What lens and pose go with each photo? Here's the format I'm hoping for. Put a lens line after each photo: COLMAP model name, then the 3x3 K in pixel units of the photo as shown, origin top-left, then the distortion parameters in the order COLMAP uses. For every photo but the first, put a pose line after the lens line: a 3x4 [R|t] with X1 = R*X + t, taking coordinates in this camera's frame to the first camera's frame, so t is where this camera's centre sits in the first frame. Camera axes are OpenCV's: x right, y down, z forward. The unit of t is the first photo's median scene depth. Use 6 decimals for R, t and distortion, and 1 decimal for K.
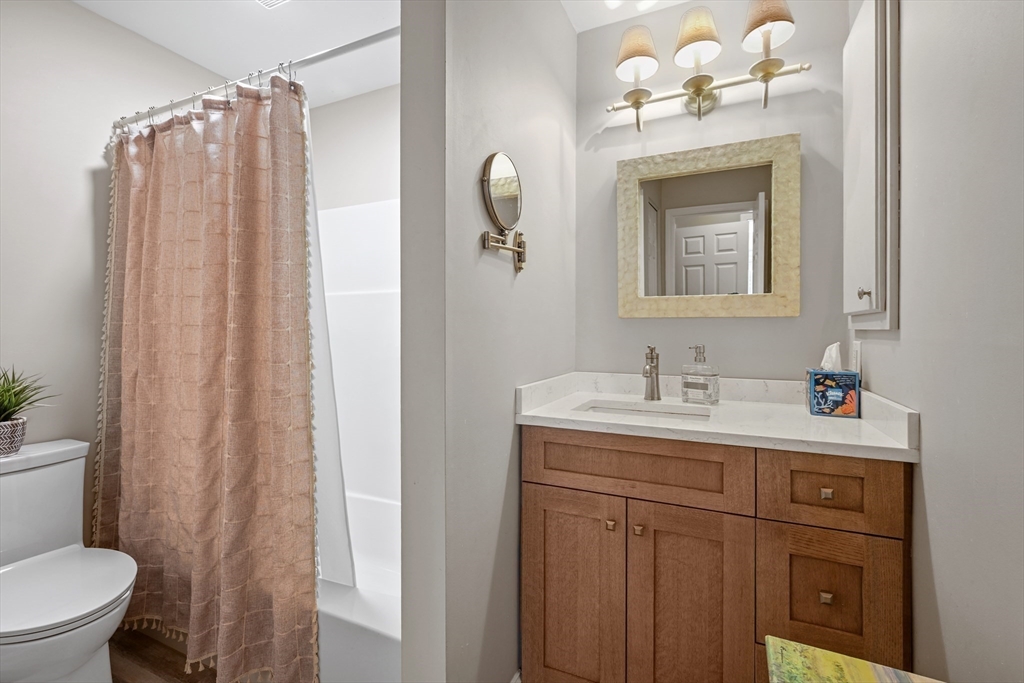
lens RADIAL K [[459.8, 0, 510.0], [0, 459.8, 335.0], [0, 0, 1]] dist [-0.000569, 0.000492]
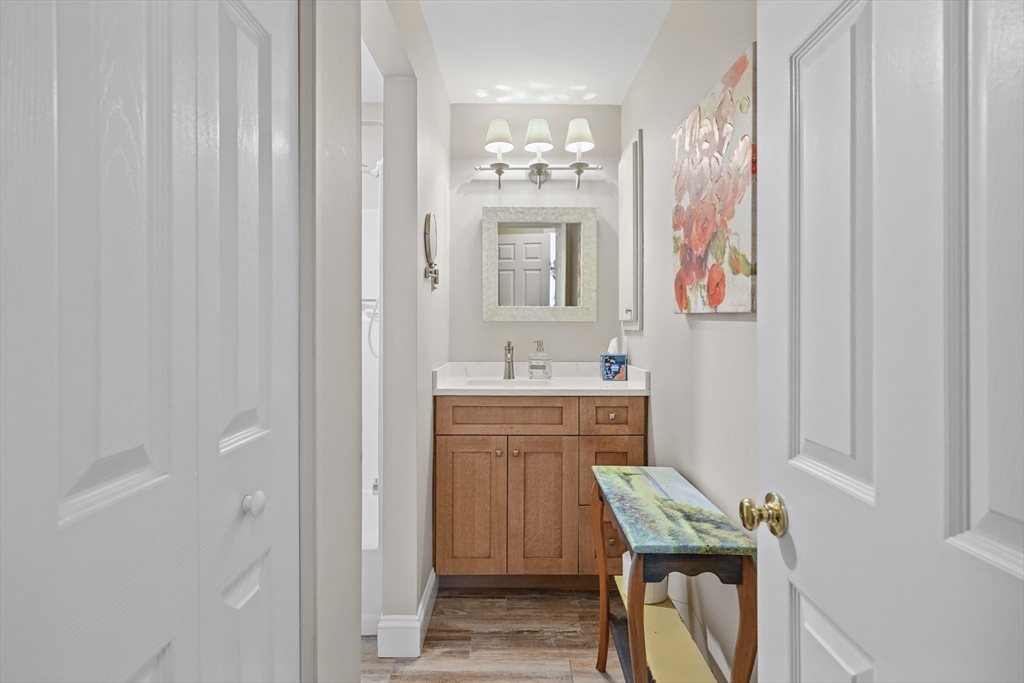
lens RADIAL K [[532.6, 0, 512.7], [0, 532.6, 337.2], [0, 0, 1]] dist [0.002468, 0.000056]
pose [[0.907555, -0.006407, 0.419883, -0.464598], [0.003088, 0.999958, 0.008584, -0.003431], [-0.419921, -0.006494, 0.907537, -0.631085]]
